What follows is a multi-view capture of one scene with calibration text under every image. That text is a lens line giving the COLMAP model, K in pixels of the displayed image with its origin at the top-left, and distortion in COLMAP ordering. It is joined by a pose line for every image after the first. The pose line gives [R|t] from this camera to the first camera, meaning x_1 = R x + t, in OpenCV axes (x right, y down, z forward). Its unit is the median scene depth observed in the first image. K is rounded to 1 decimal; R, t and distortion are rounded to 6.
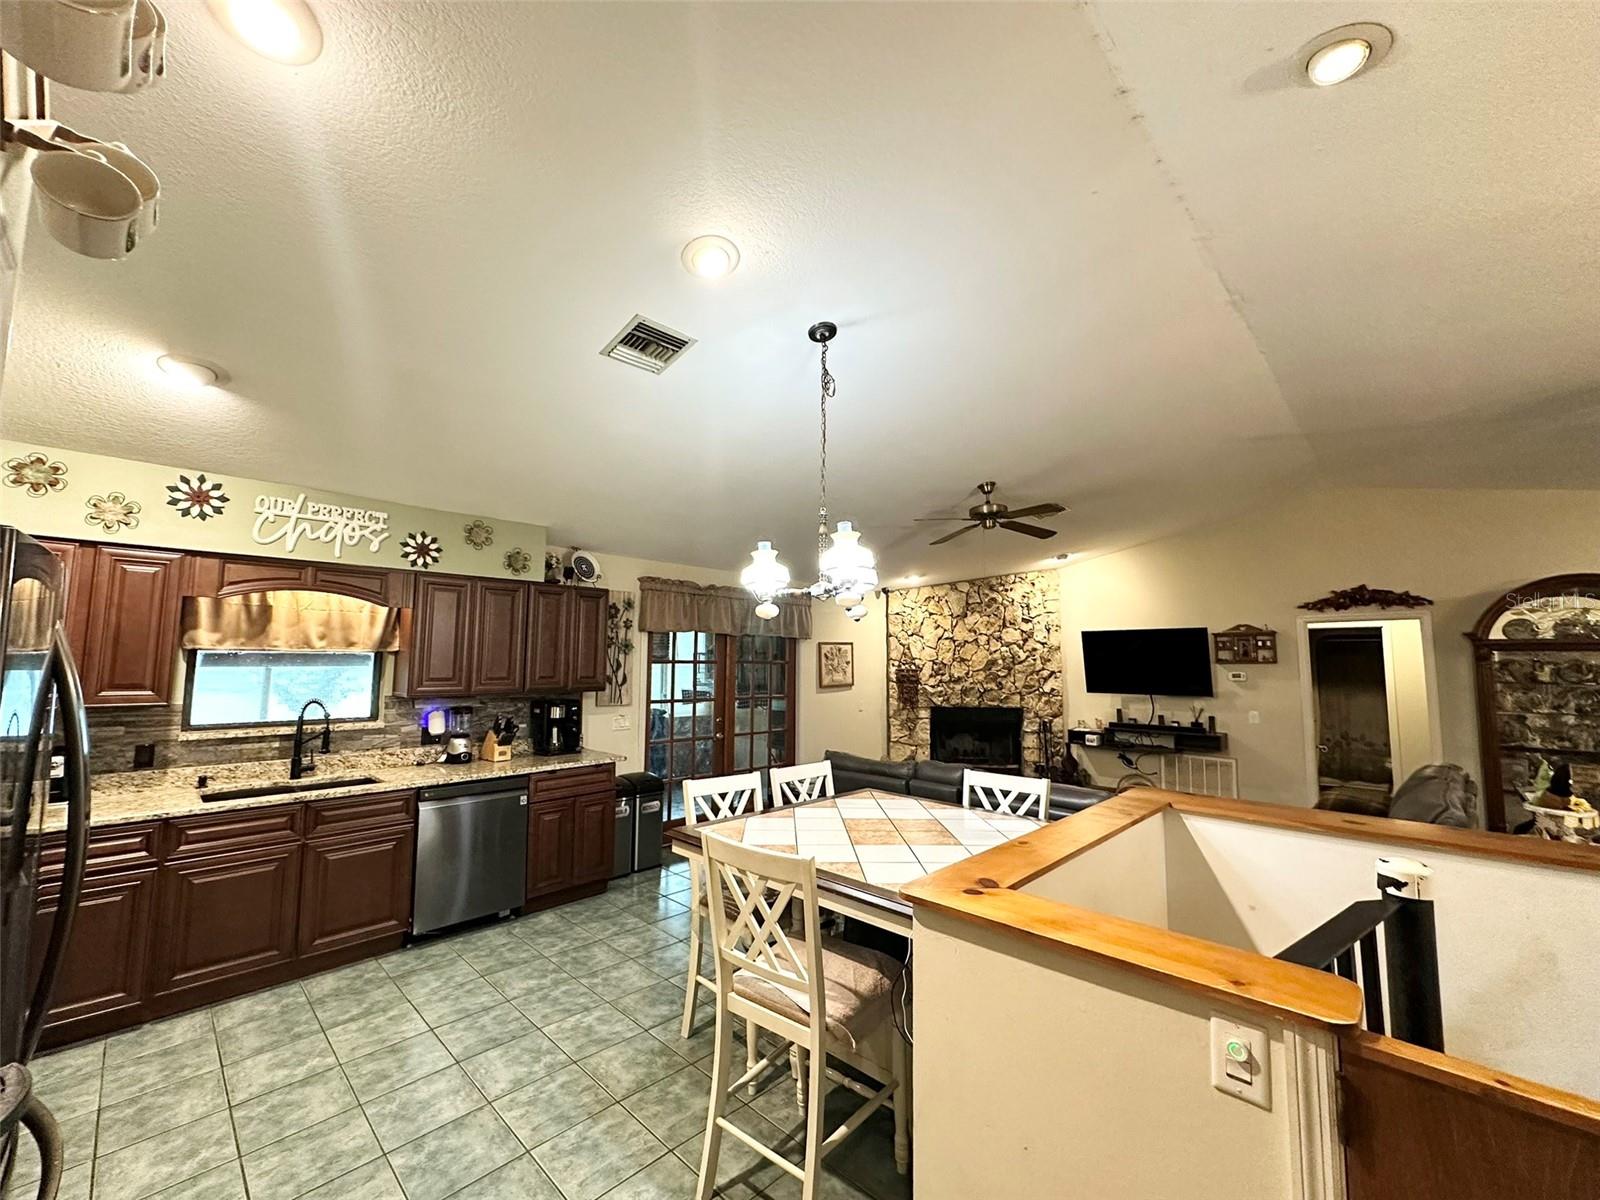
lens RADIAL K [[639.0, 0, 796.0], [0, 639.0, 600.8], [0, 0, 1]] dist [-0.002408, -0.000132]
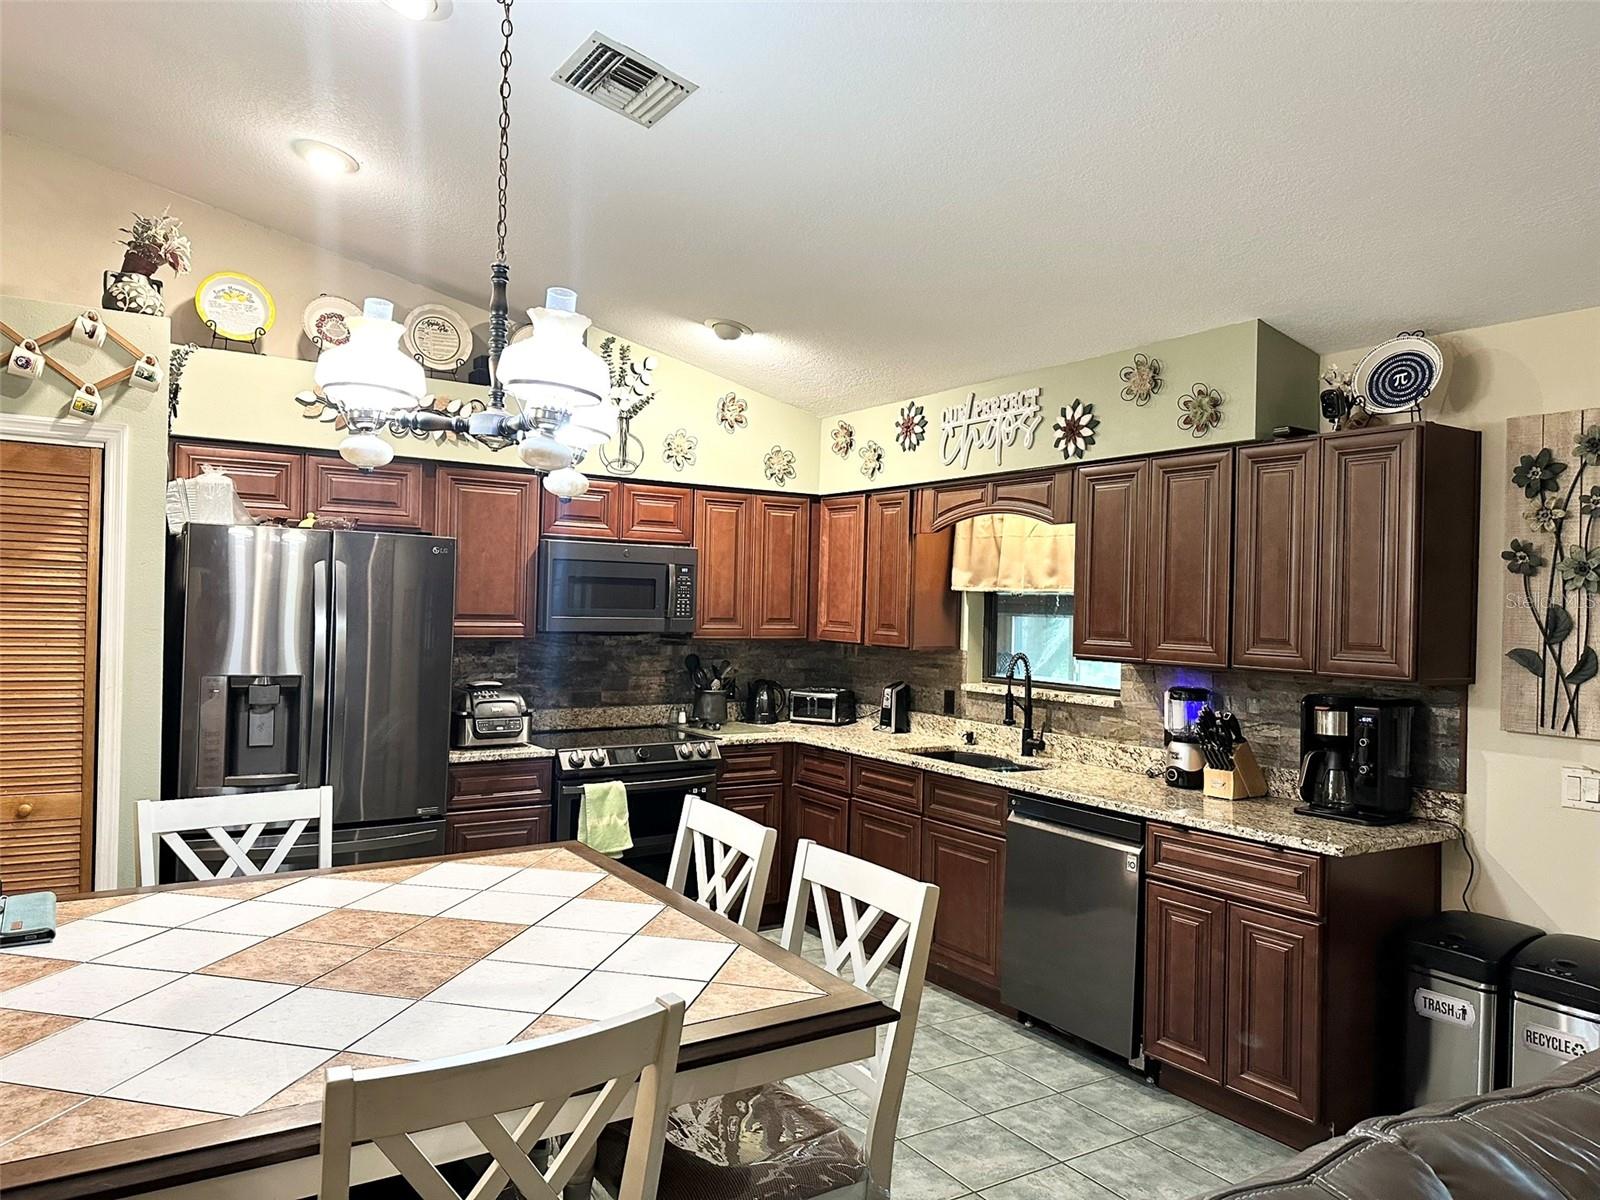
lens RADIAL K [[1122.0, 0, 776.4], [0, 1122.0, 602.1], [0, 0, 1]] dist [0.185380, -0.286307]
pose [[-0.233772, -0.013997, -0.972191, 0.449619], [0.064153, 0.997495, -0.029787, 0.082090], [0.970173, -0.069332, -0.232288, 0.744061]]
